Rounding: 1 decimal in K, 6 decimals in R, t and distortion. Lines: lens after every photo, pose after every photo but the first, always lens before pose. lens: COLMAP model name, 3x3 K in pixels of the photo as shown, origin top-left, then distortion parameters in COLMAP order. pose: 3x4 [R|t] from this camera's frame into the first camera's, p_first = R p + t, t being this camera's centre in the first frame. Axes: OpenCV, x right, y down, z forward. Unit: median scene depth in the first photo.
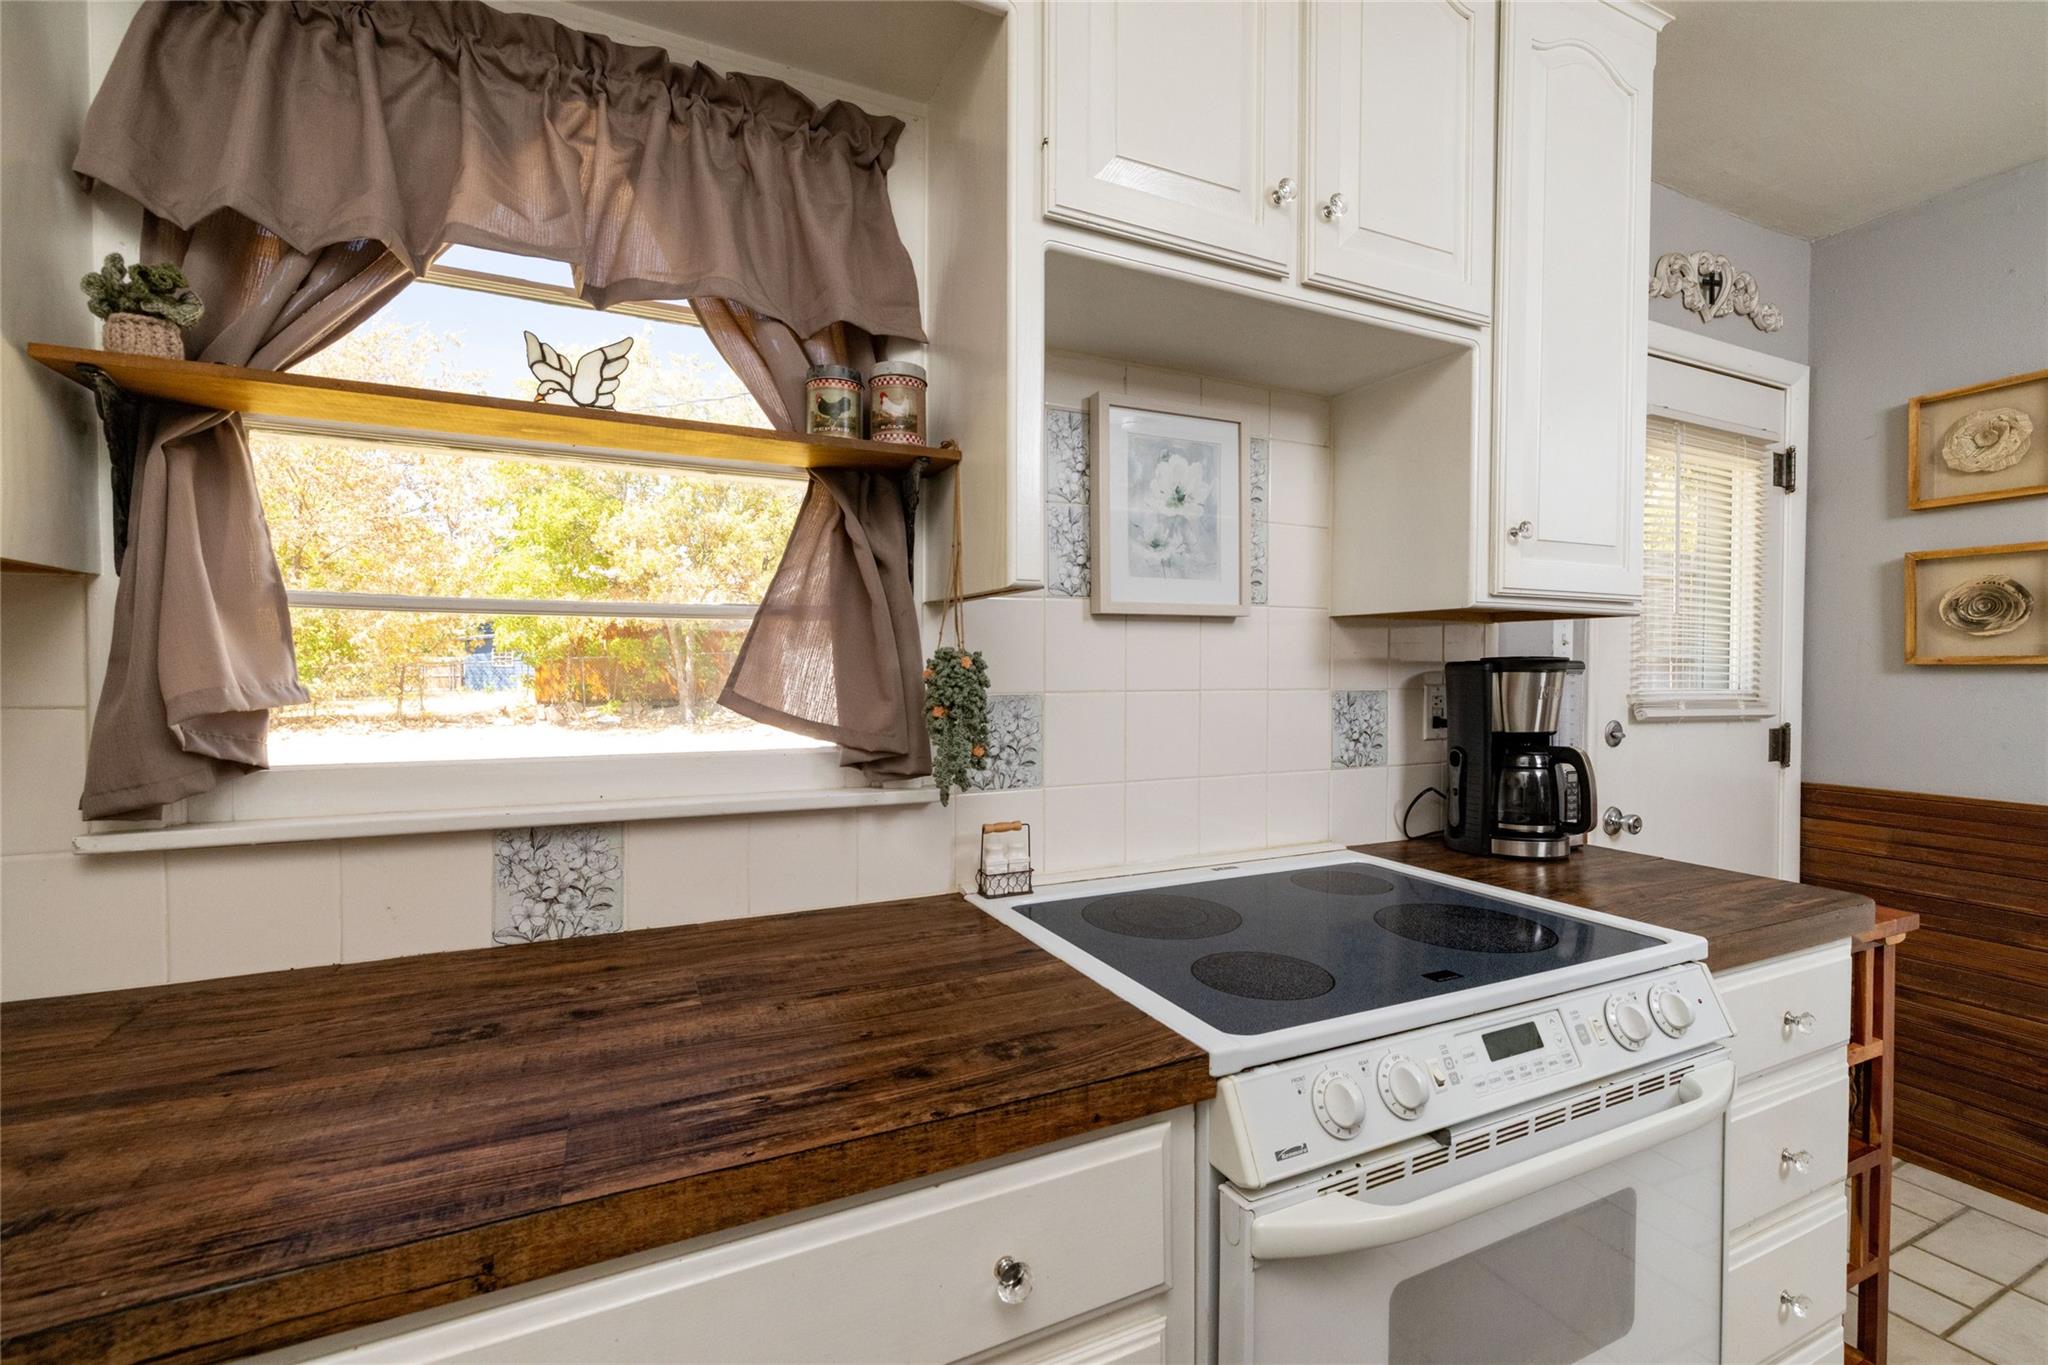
lens RADIAL K [[852.5, 0, 1018.5], [0, 852.5, 683.8], [0, 0, 1]] dist [0.002577, 0.000032]
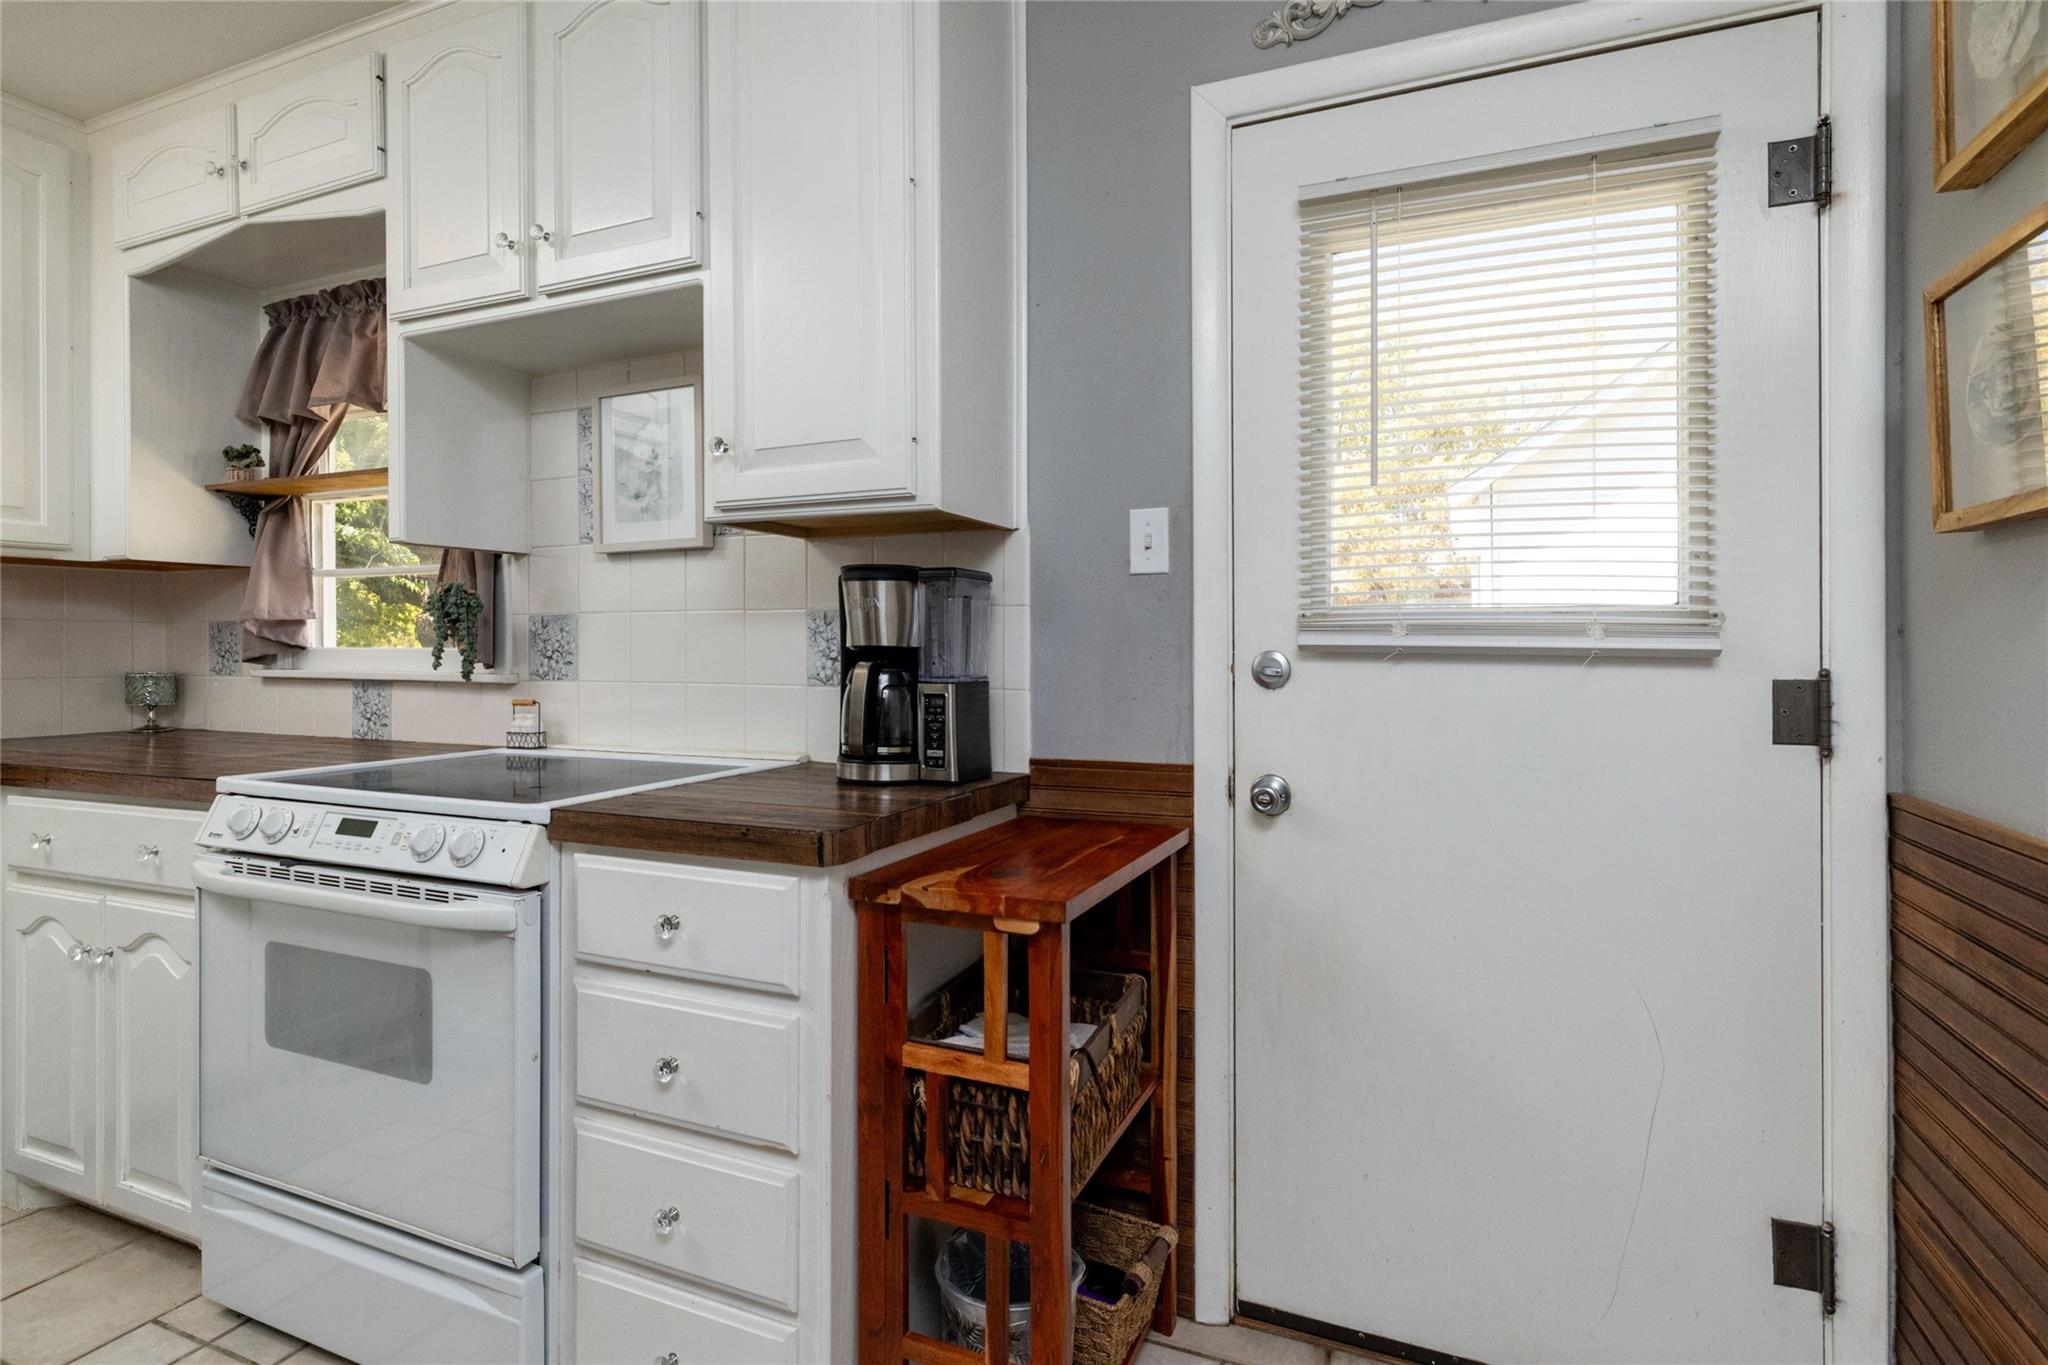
lens RADIAL K [[985.5, 0, 1039.4], [0, 985.5, 645.0], [0, 0, 1]] dist [0.011698, 0.000339]
pose [[0.673400, -0.001813, -0.739276, 1.822169], [-0.011766, 0.999844, -0.013169, 0.078862], [0.739185, 0.017567, 0.673274, 0.496176]]
